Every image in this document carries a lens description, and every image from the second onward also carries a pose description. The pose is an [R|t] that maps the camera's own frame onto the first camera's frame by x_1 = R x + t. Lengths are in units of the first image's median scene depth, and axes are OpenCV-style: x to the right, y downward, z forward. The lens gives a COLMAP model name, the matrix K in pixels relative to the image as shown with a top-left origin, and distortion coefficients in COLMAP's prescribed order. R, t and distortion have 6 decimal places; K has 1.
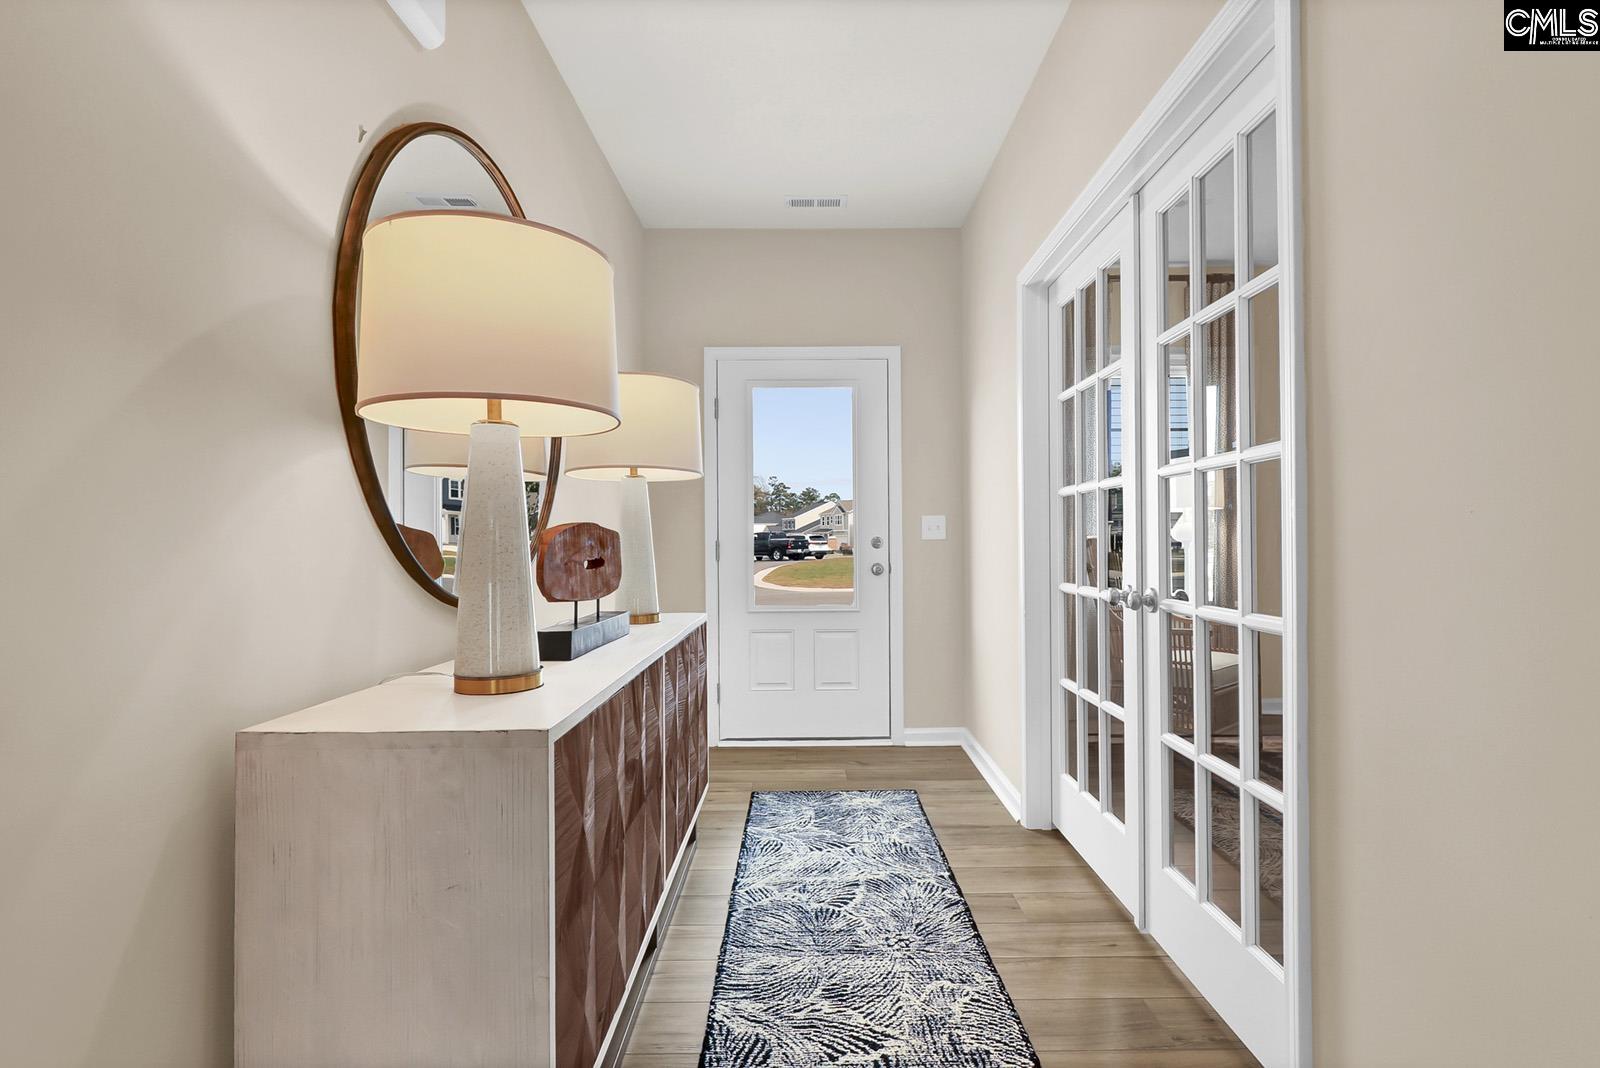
lens RADIAL K [[746.0, 0, 798.6], [0, 746.0, 535.2], [0, 0, 1]] dist [-0.027508, 0.001468]
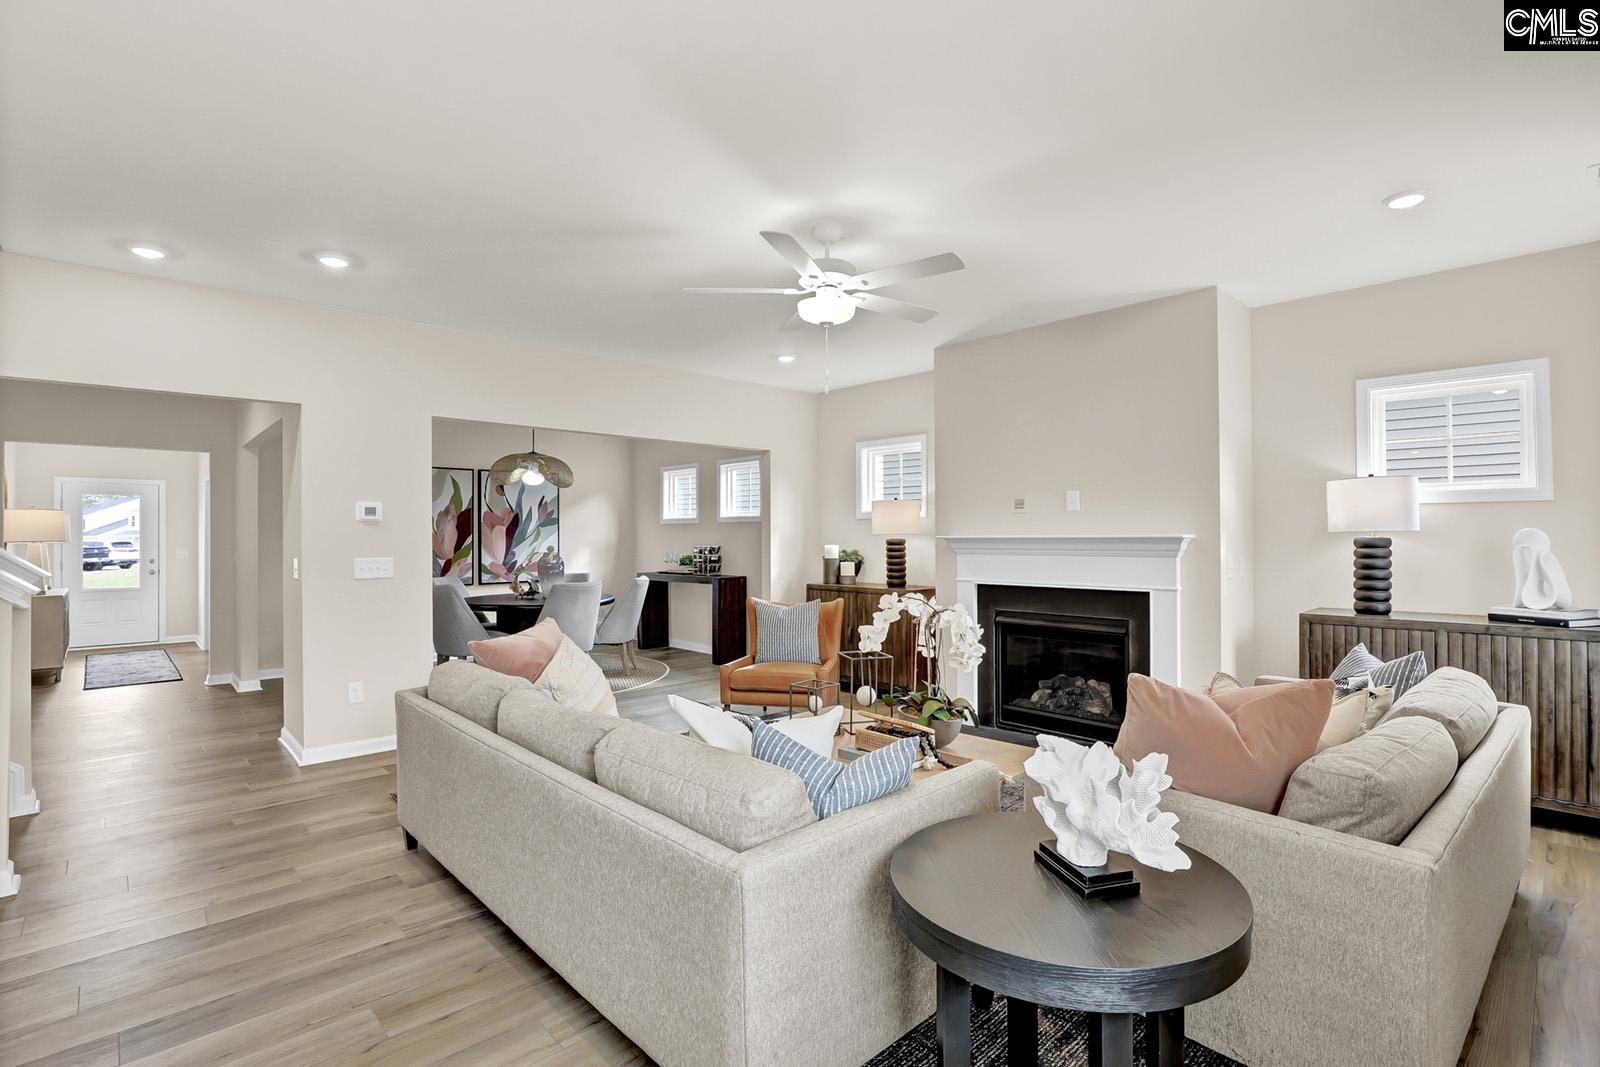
lens RADIAL K [[746.0, 0, 810.1], [0, 746.0, 532.7], [0, 0, 1]] dist [-0.027508, 0.001468]
pose [[0.710154, 0.005372, 0.704026, -0.007153], [-0.000924, 0.999977, -0.006699, -0.010387], [-0.704046, 0.004106, 0.710142, -0.333134]]
